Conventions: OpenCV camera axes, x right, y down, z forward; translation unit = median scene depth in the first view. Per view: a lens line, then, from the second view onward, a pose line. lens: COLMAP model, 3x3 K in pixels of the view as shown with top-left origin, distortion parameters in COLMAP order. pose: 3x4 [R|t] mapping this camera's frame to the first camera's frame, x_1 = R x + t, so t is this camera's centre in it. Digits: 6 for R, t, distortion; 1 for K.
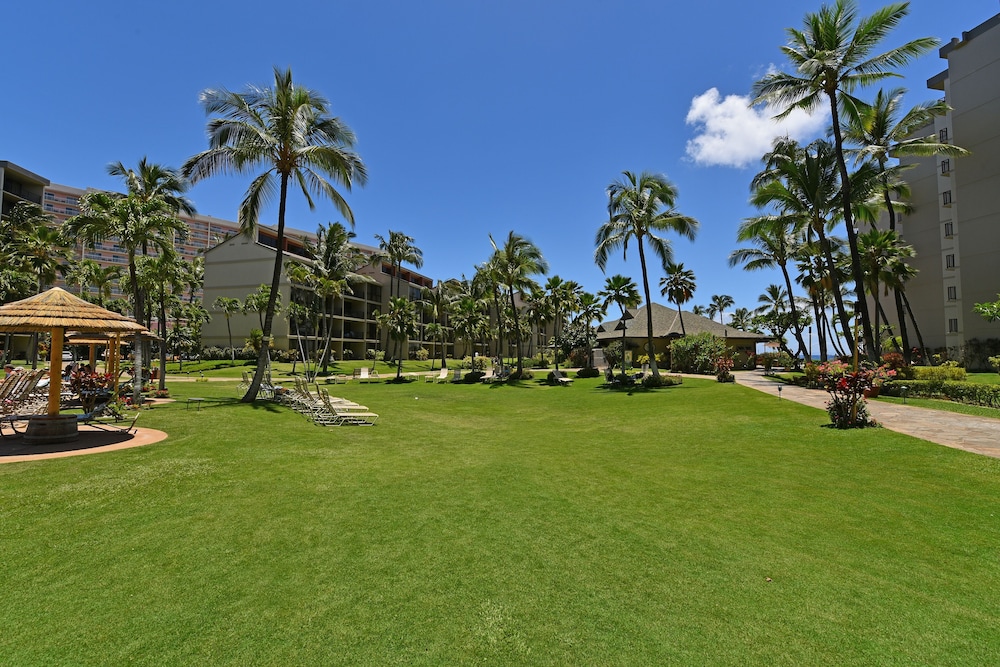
lens RADIAL K [[412.3, 0, 500.0], [0, 412.3, 333.5], [0, 0, 1]] dist [-0.014857, -0.000043]
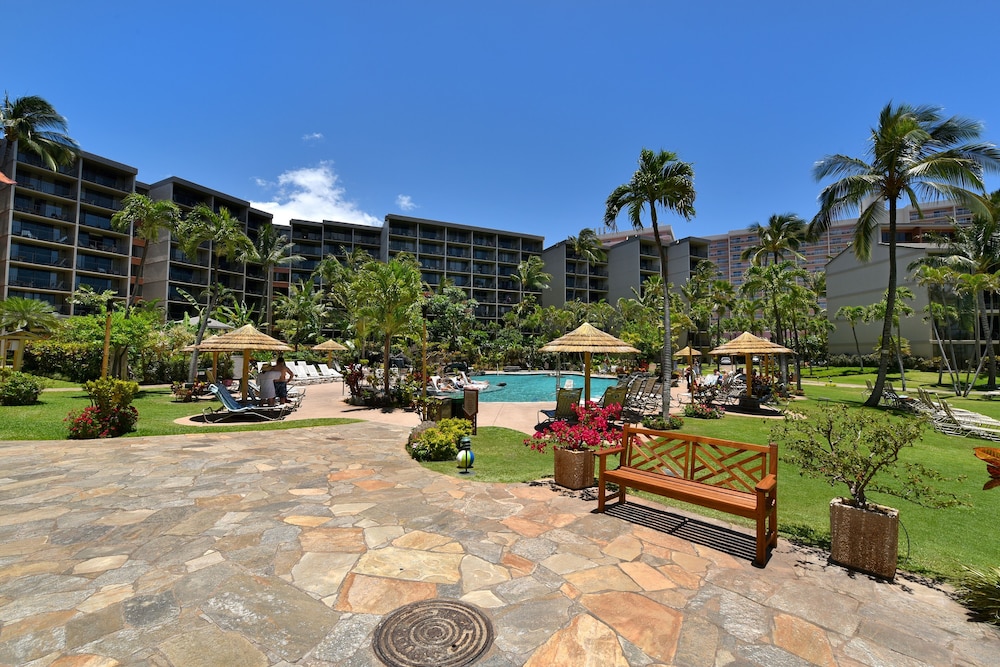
lens RADIAL K [[479.3, 0, 468.5], [0, 479.3, 329.3], [0, 0, 1]] dist [-0.001398, -0.000448]
pose [[0.285615, -0.046171, -0.957232, 0.318353], [0.042810, 0.998456, -0.035386, -0.044208], [0.957388, -0.030873, 0.287151, -0.408974]]
